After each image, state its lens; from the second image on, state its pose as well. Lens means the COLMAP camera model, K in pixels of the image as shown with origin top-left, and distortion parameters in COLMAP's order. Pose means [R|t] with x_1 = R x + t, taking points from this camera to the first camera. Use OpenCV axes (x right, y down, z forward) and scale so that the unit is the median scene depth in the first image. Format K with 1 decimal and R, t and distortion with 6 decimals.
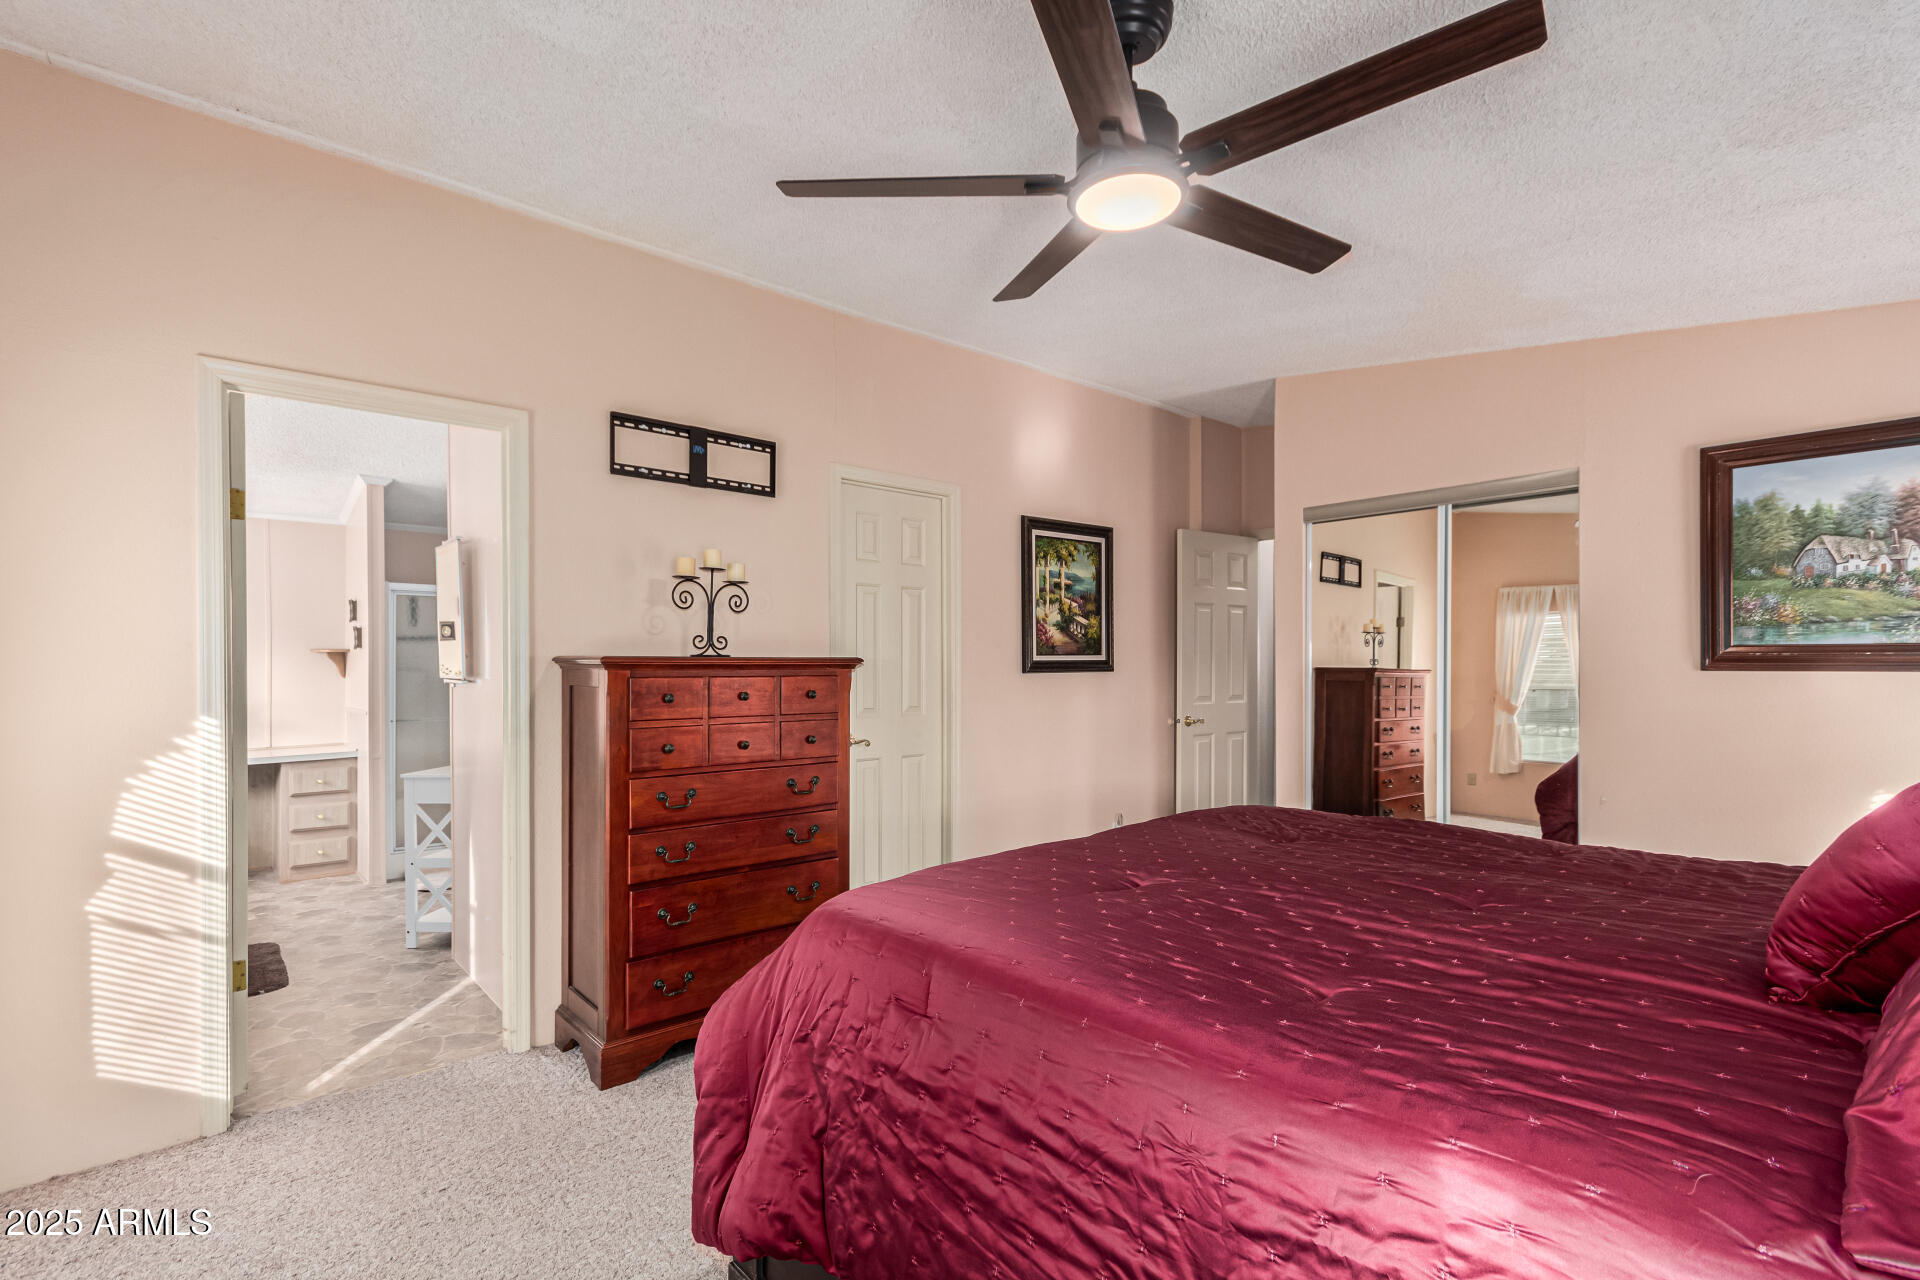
lens RADIAL K [[891.9, 0, 942.7], [0, 891.9, 693.6], [0, 0, 1]] dist [0.002810, 0.000393]
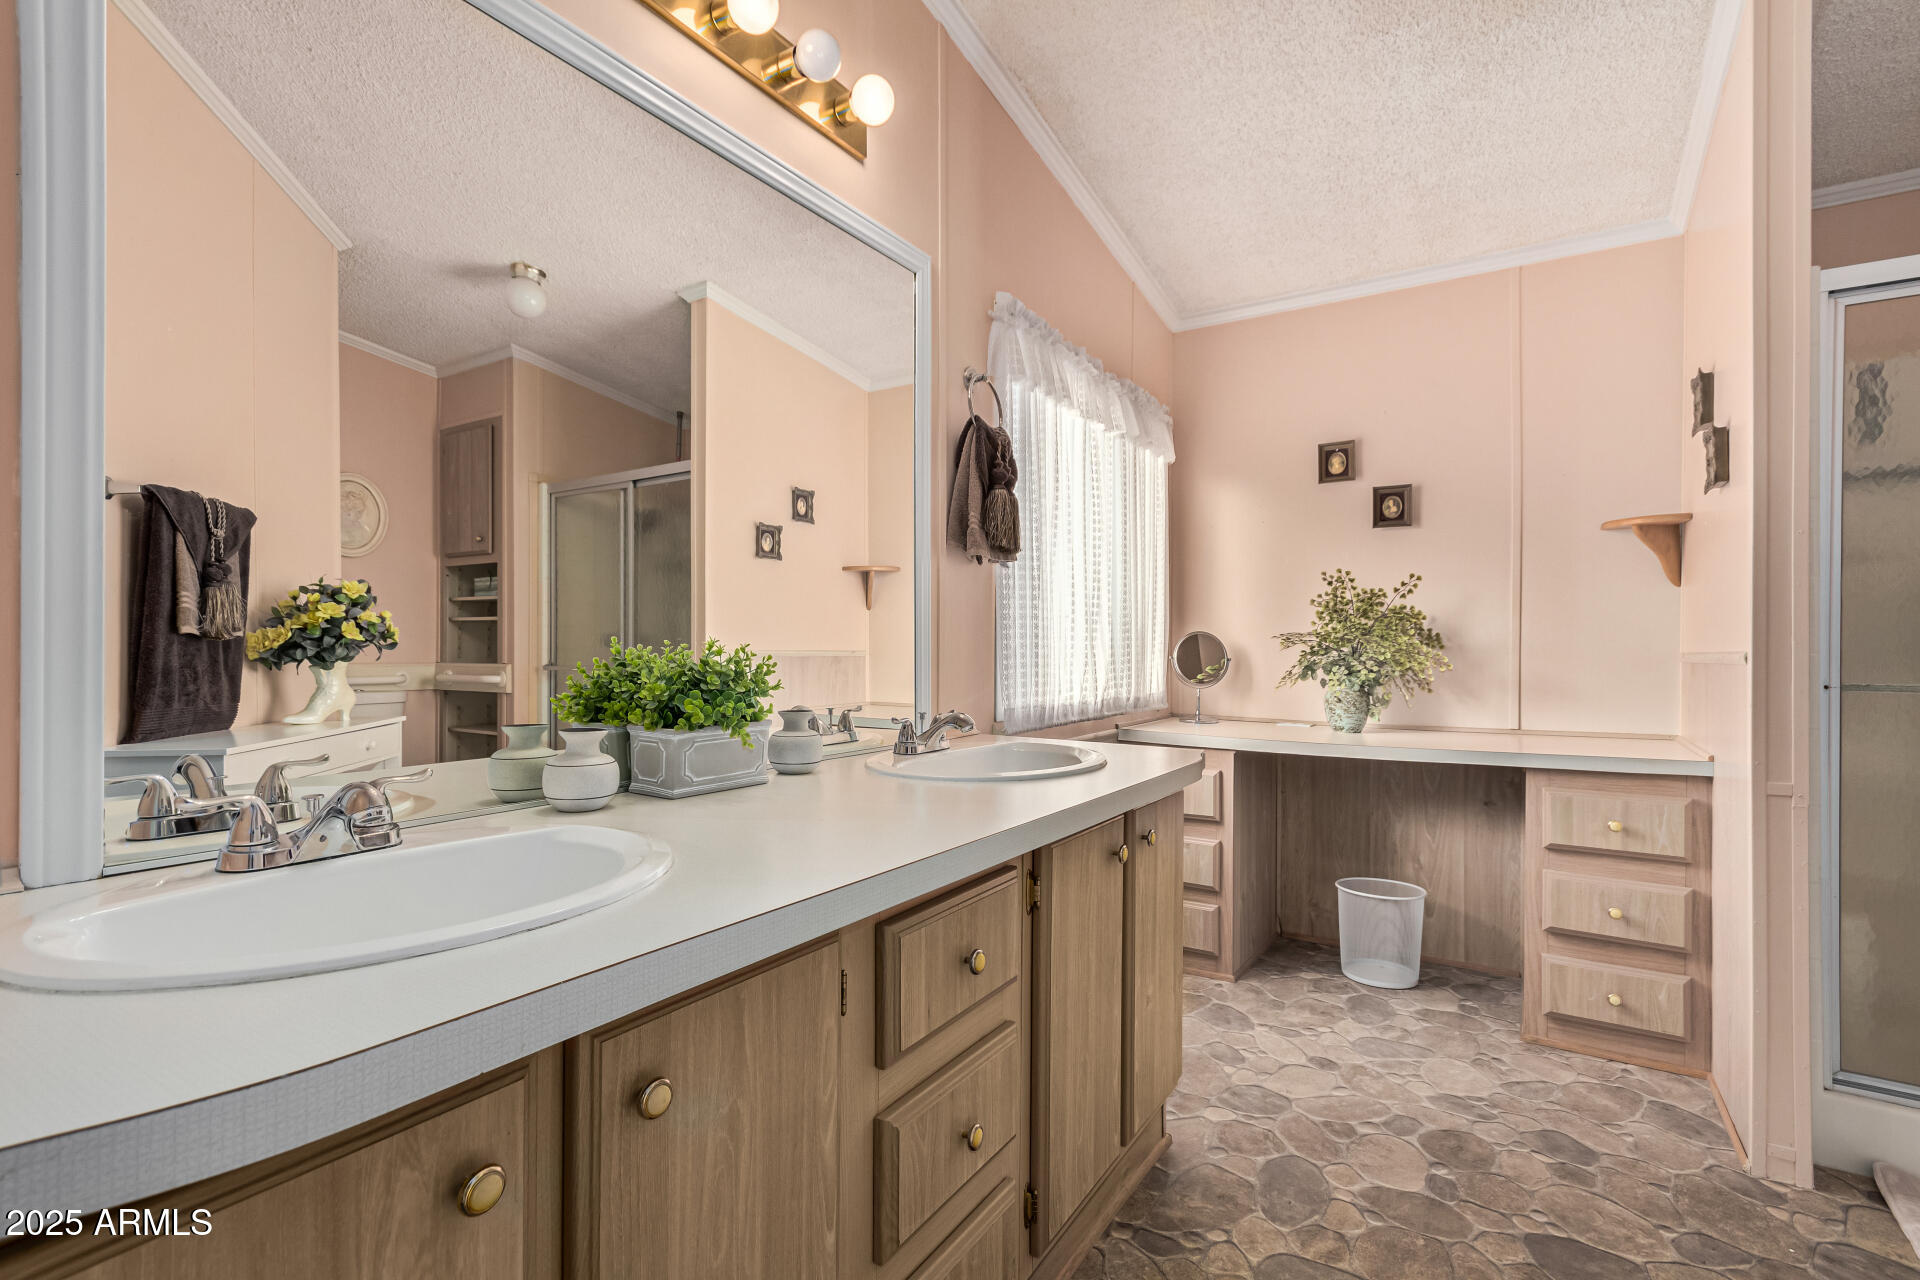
lens RADIAL K [[891.9, 0, 957.8], [0, 891.9, 646.1], [0, 0, 1]] dist [0.002810, 0.000393]
pose [[0.299731, 0.002258, -0.954021, -0.390758], [-0.005935, 0.999982, 0.000502, 0.016545], [0.954005, 0.005512, 0.299739, 0.581306]]
